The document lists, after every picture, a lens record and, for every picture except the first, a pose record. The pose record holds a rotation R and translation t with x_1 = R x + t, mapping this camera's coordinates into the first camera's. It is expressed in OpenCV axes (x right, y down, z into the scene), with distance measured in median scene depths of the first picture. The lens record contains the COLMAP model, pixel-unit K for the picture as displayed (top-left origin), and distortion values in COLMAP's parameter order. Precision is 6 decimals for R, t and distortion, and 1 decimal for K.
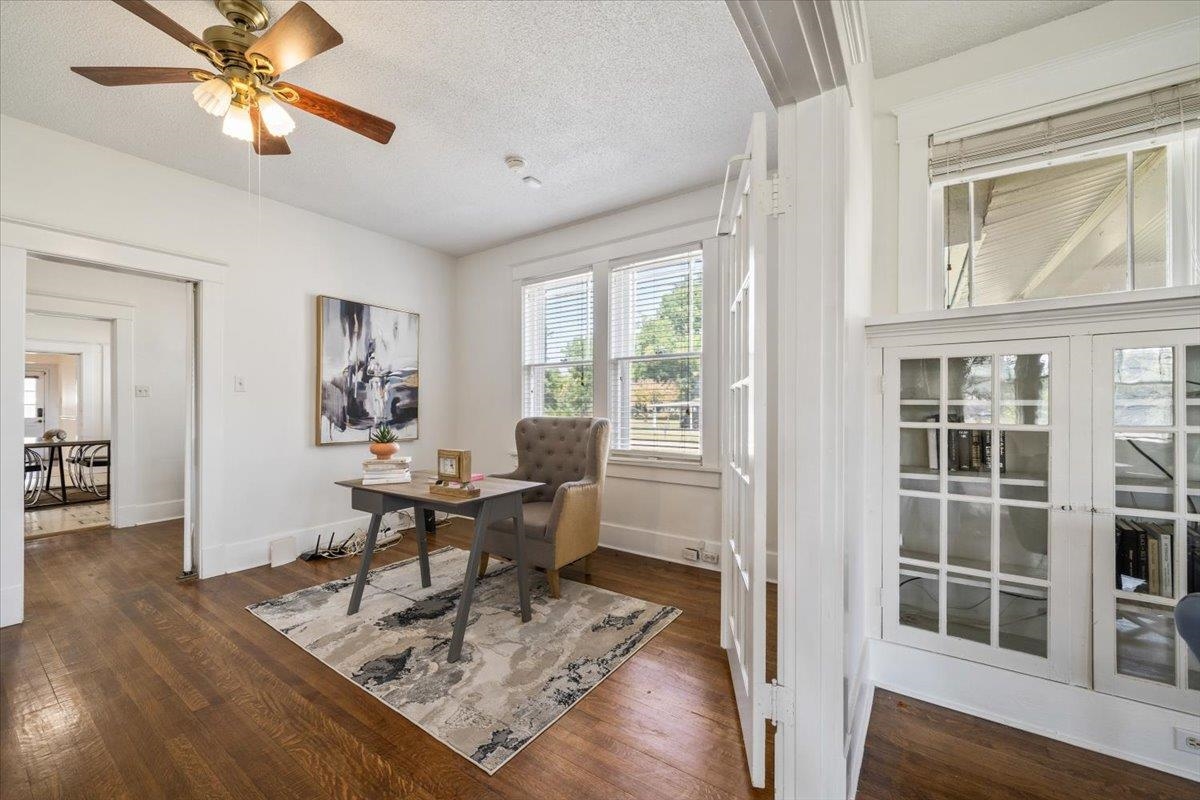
lens RADIAL K [[471.7, 0, 597.4], [0, 471.7, 408.4], [0, 0, 1]] dist [-0.000477, -0.000165]
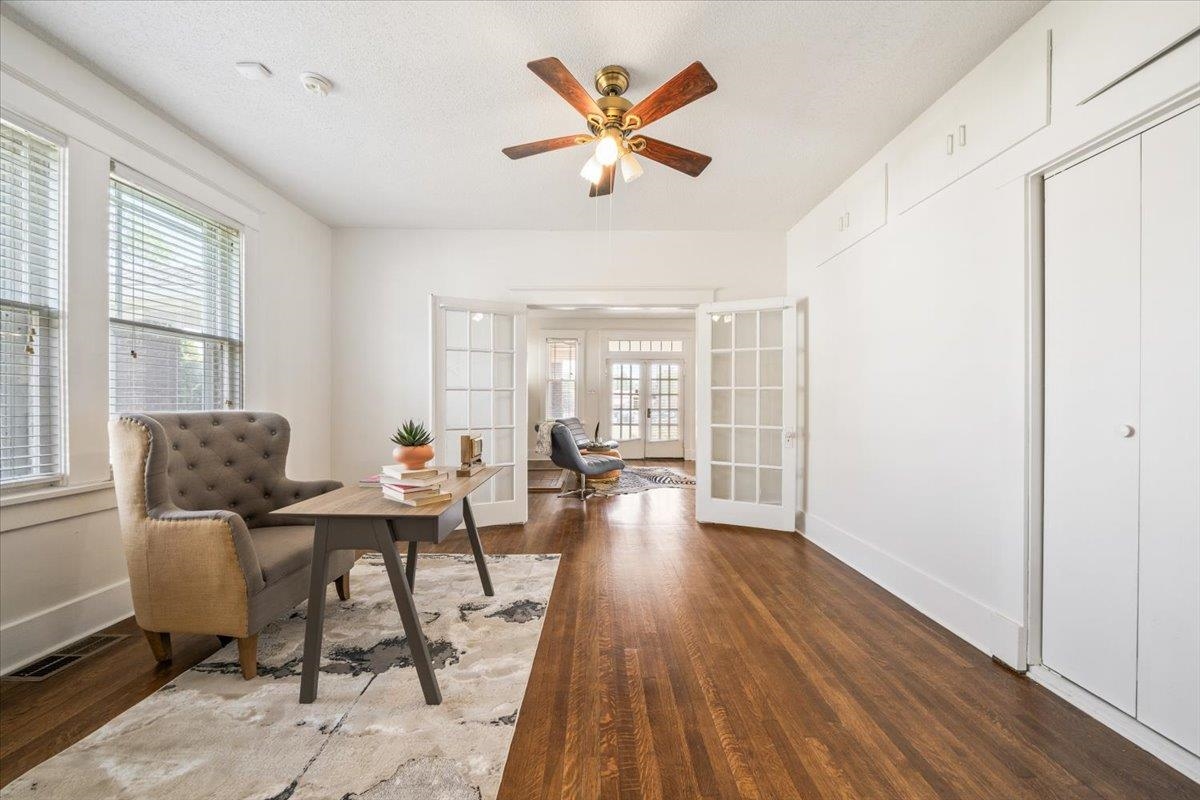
lens RADIAL K [[424.0, 0, 602.5], [0, 424.0, 403.3], [0, 0, 1]] dist [0.000864, 0.000055]
pose [[-0.591390, -0.005448, 0.806367, -1.353857], [-0.000080, 0.999978, 0.006697, 0.010863], [-0.806386, 0.003896, -0.591377, 1.380605]]
